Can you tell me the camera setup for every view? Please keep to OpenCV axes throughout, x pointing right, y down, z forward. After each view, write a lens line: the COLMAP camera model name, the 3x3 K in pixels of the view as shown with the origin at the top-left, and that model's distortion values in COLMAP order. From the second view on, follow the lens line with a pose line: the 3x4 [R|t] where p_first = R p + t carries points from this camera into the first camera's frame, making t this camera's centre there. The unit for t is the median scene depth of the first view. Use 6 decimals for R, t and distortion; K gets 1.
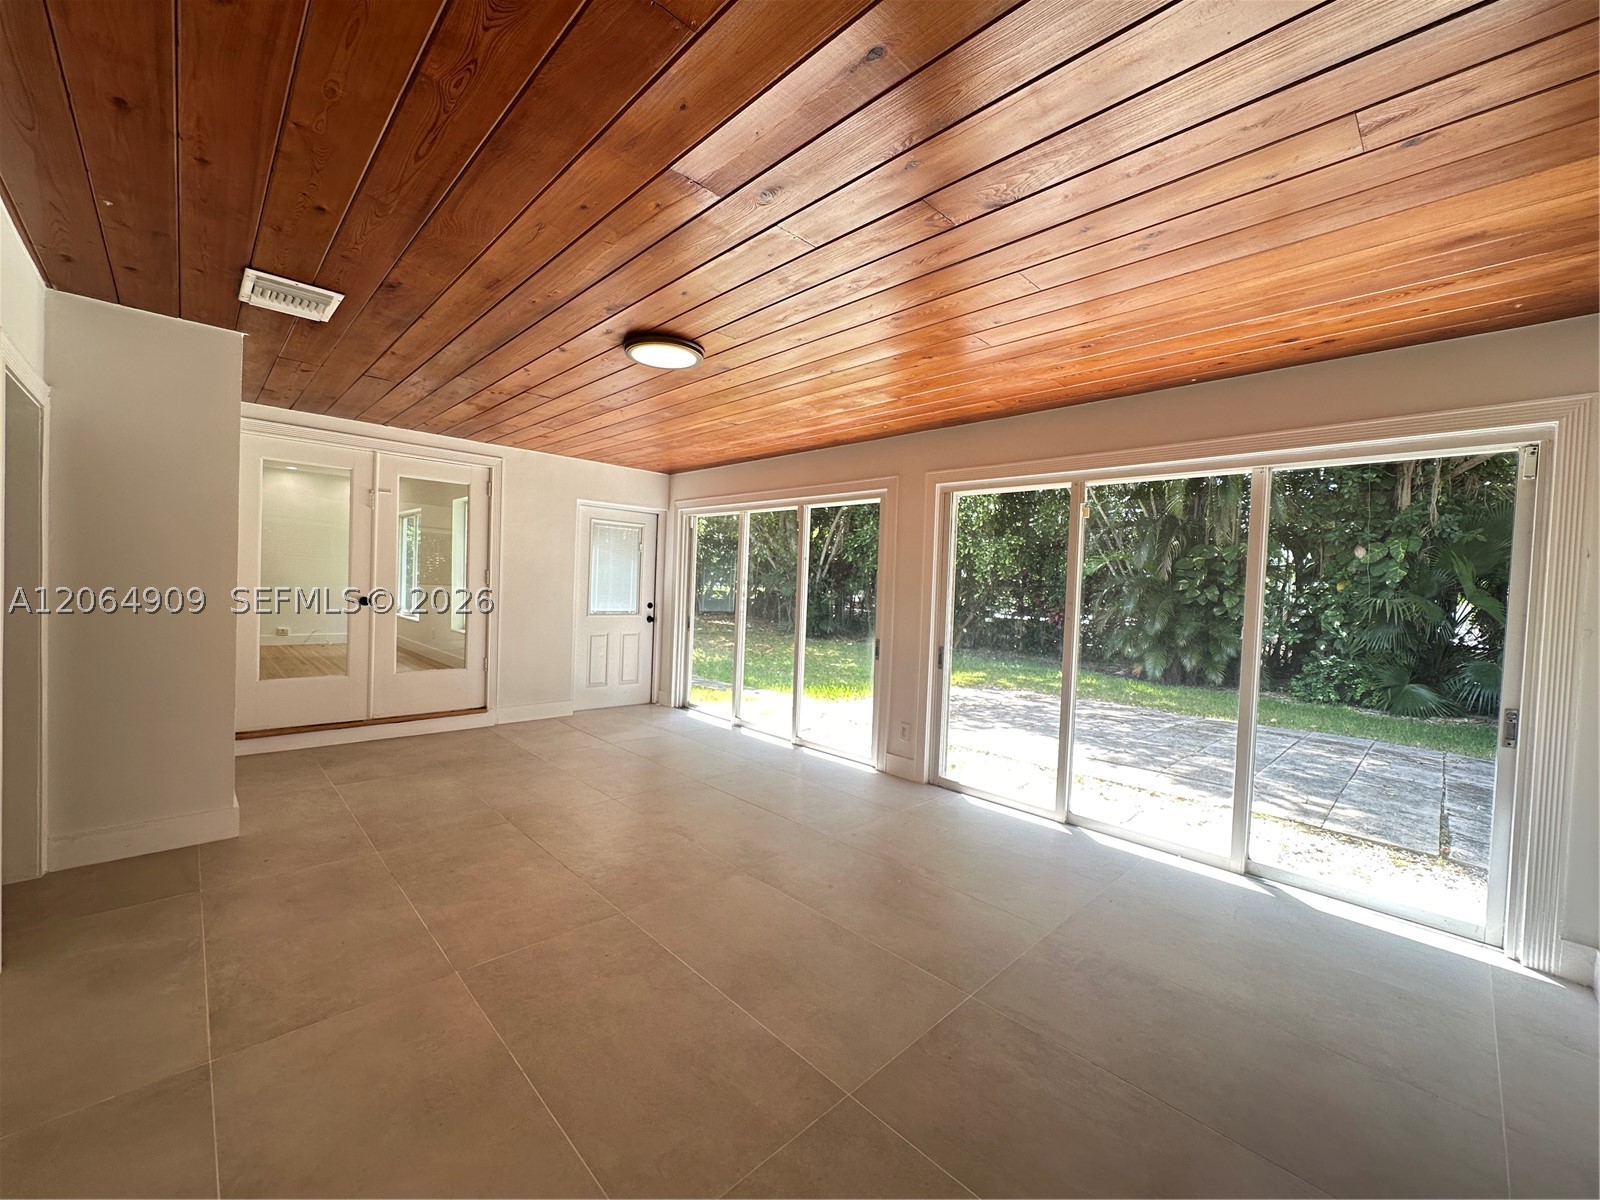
lens RADIAL K [[638.6, 0, 800.0], [0, 638.6, 600.0], [0, 0, 1]] dist [-0.000926, 0.000489]
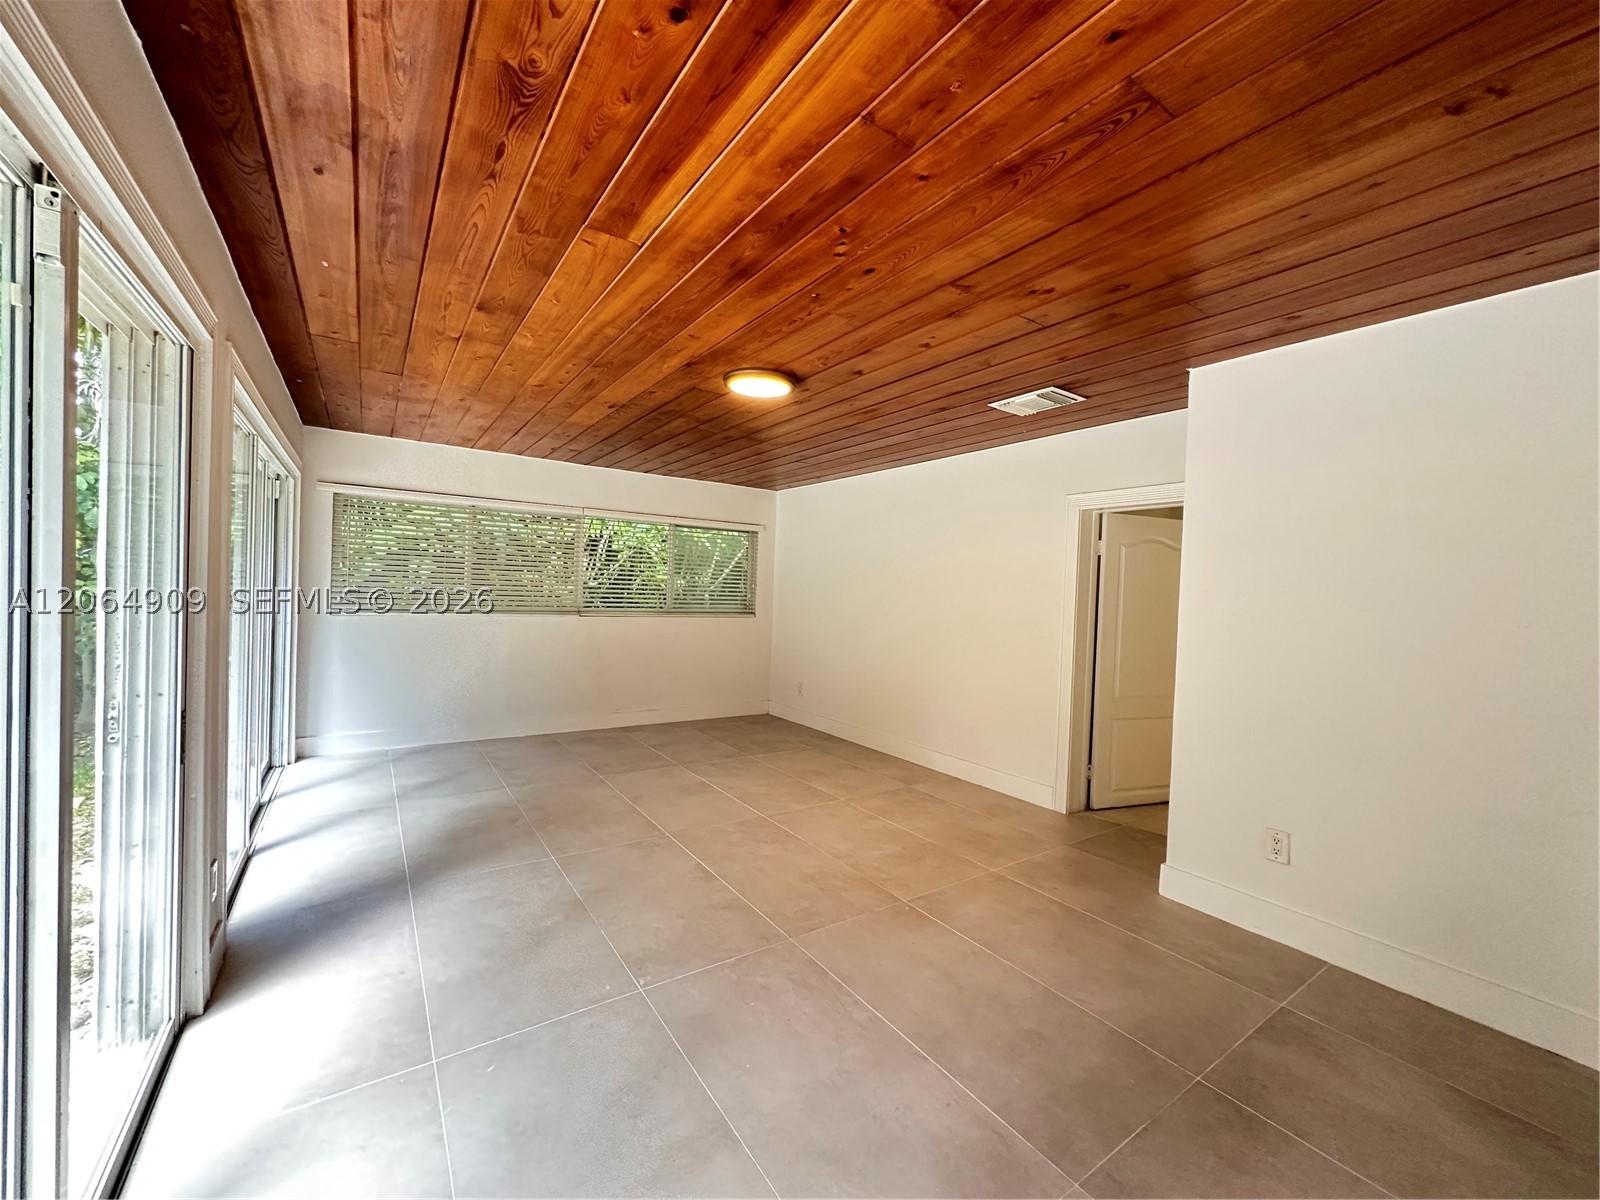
lens RADIAL K [[638.6, 0, 800.0], [0, 638.6, 600.0], [0, 0, 1]] dist [-0.000926, 0.000489]
pose [[-0.983359, -0.077658, 0.164240, -0.350376], [-0.070444, 0.996296, 0.049314, -0.058891], [-0.167461, 0.036923, -0.985187, 1.498772]]
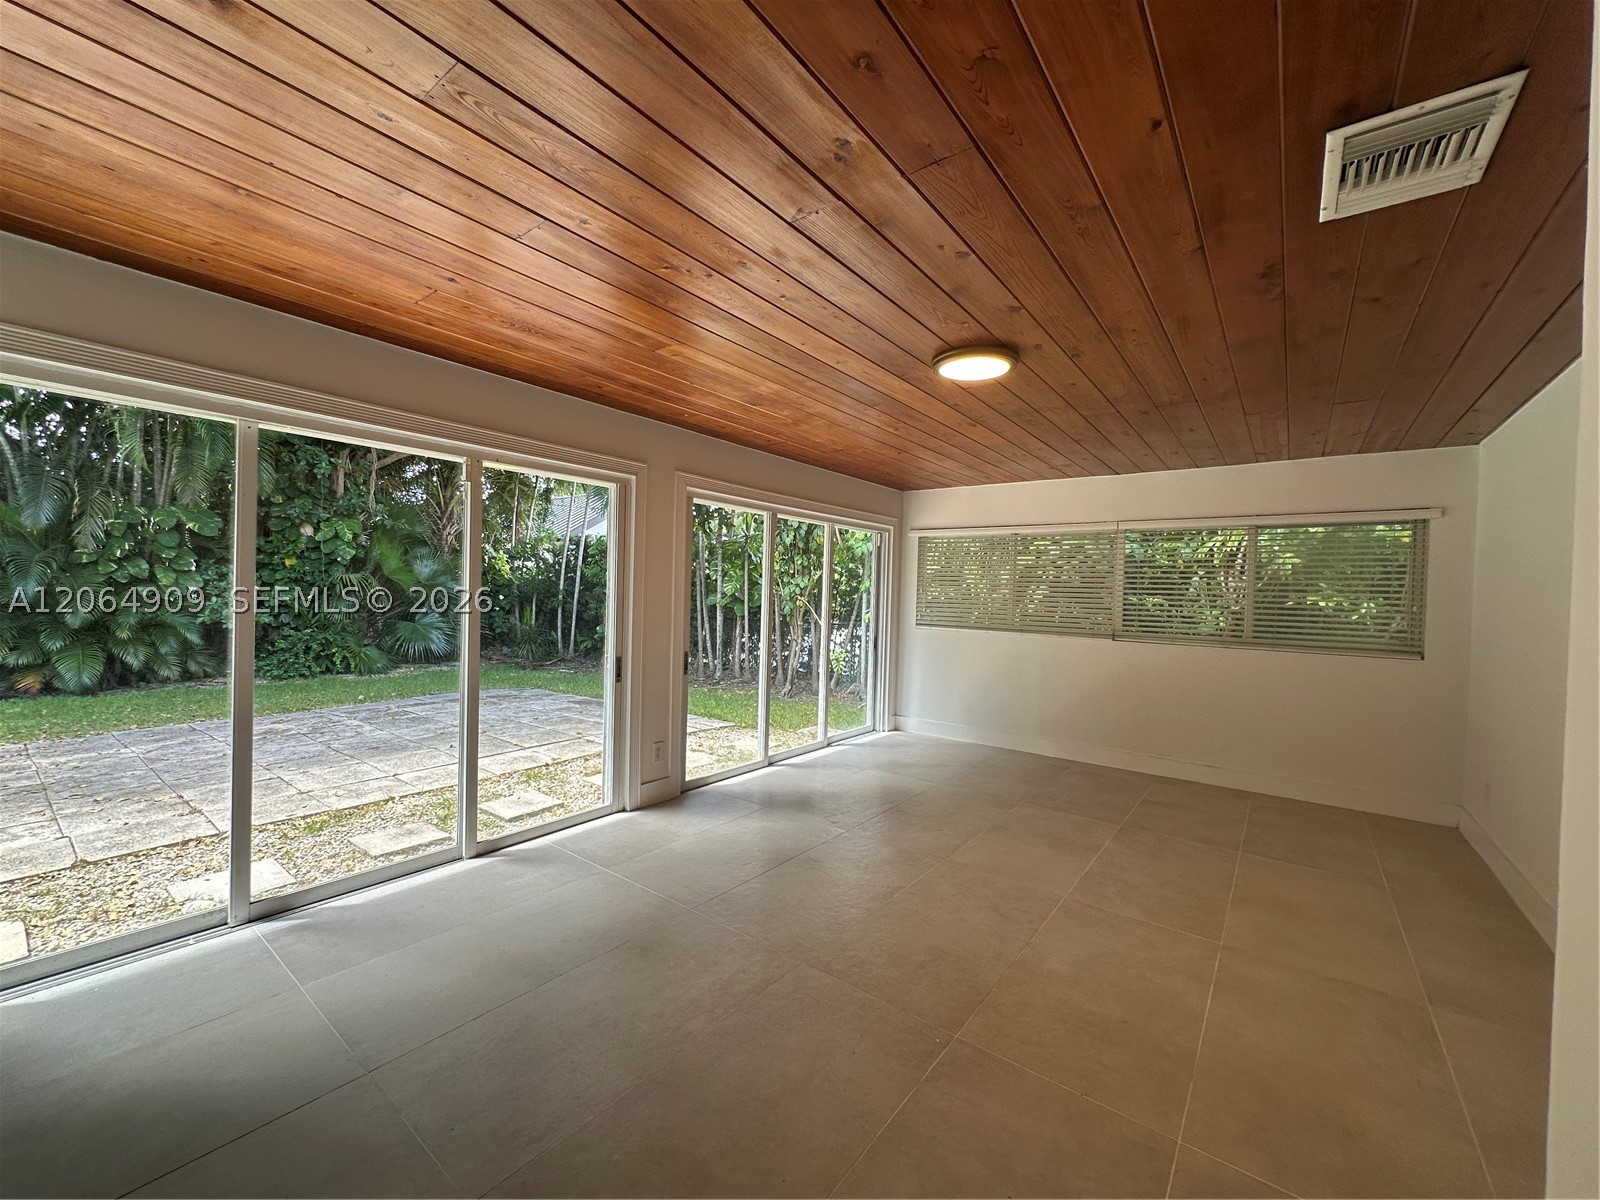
lens RADIAL K [[638.6, 0, 800.0], [0, 638.6, 600.0], [0, 0, 1]] dist [-0.000926, 0.000489]
pose [[-0.144493, -0.055787, 0.987932, -0.812281], [-0.008284, 0.998443, 0.055169, -0.066580], [-0.989471, -0.000213, -0.144730, 1.008190]]
